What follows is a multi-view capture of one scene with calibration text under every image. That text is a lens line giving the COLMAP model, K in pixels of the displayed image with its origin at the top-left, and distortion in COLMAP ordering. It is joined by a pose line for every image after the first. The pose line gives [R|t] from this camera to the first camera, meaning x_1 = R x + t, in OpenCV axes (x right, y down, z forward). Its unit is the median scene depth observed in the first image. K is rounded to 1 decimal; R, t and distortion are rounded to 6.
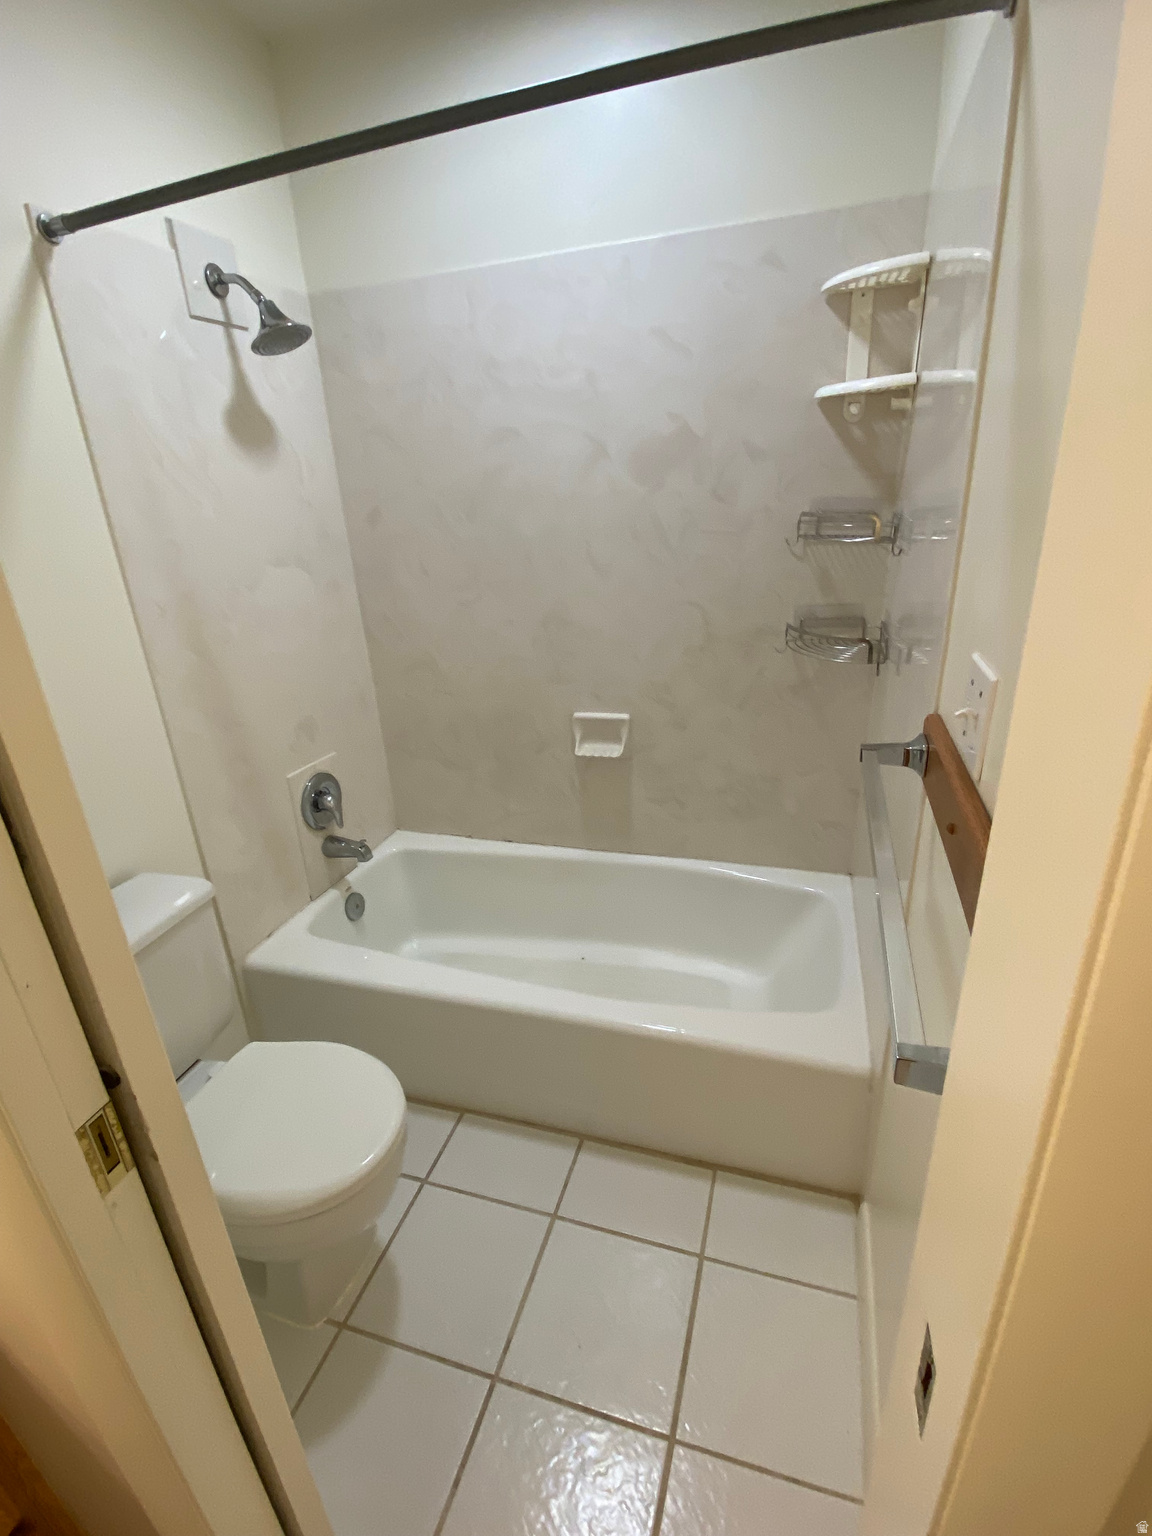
lens RADIAL K [[678.3, 0, 576.0], [0, 678.3, 768.0], [0, 0, 1]] dist [0.020369, -0.019550]
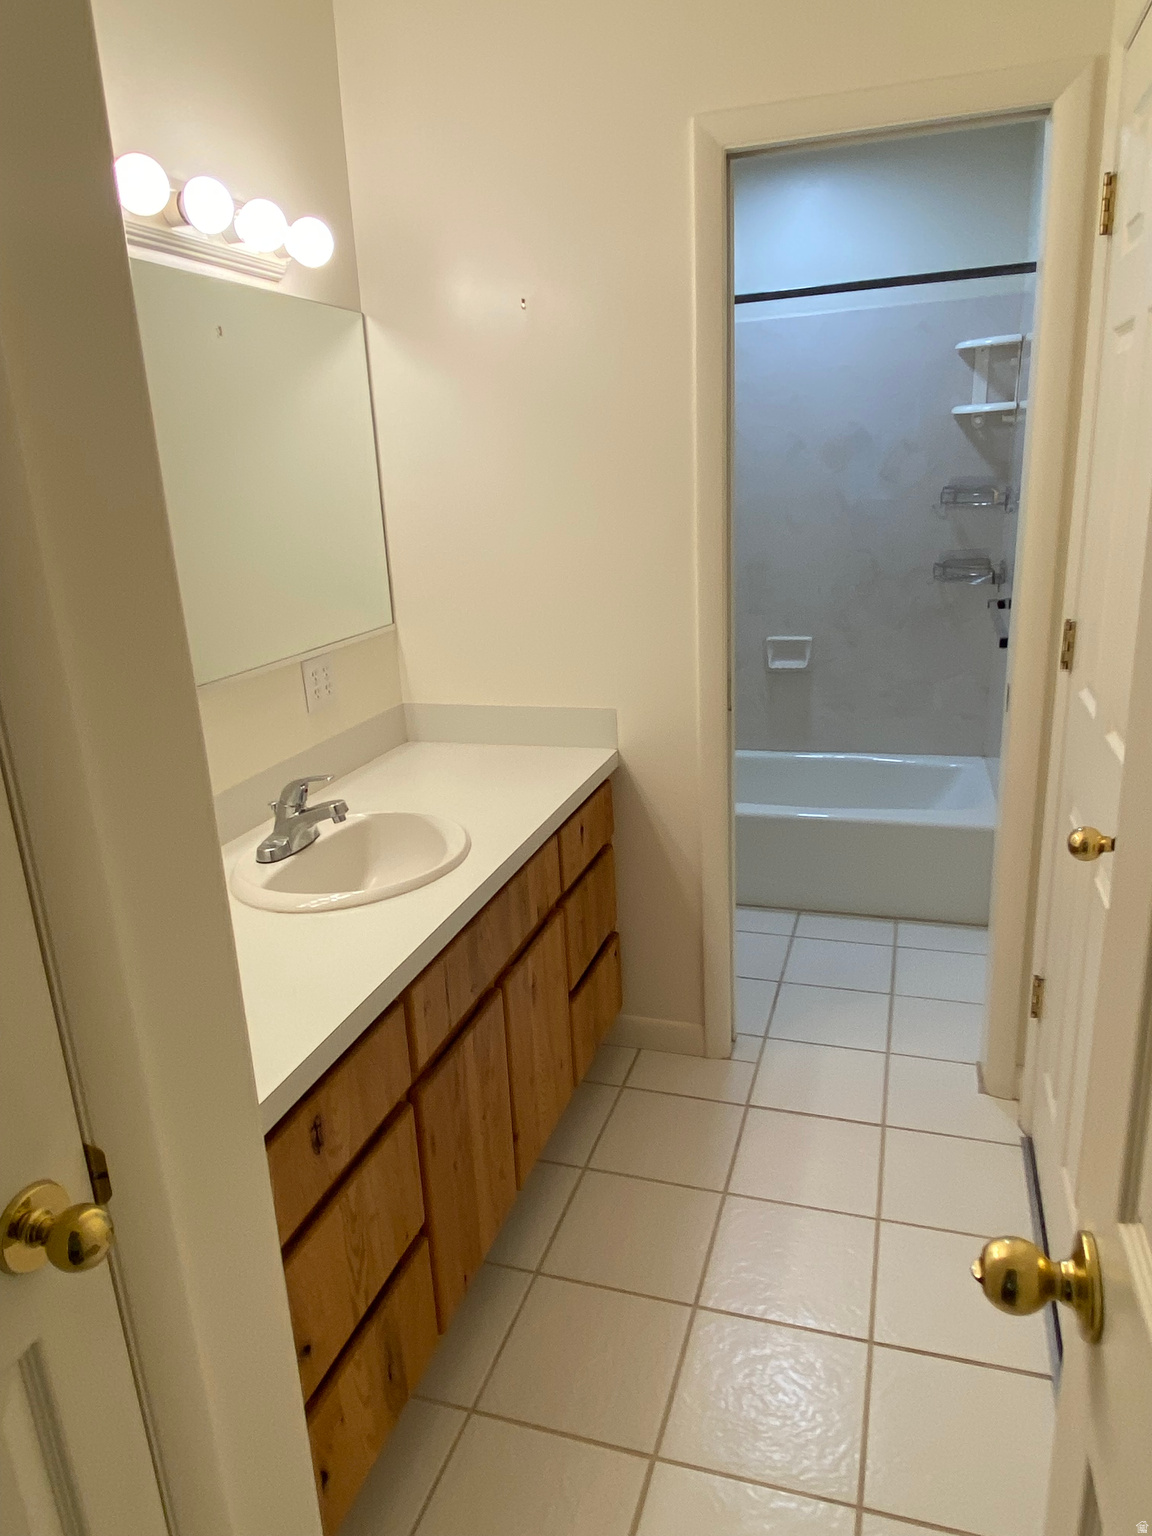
lens RADIAL K [[992.5, 0, 576.0], [0, 992.5, 768.0], [0, 0, 1]] dist [0.041574, -0.001117]
pose [[0.999948, 0.007067, -0.007298, -0.465323], [-0.007703, 0.995805, -0.091172, 0.454525], [0.006623, 0.091224, 0.995808, -1.160448]]
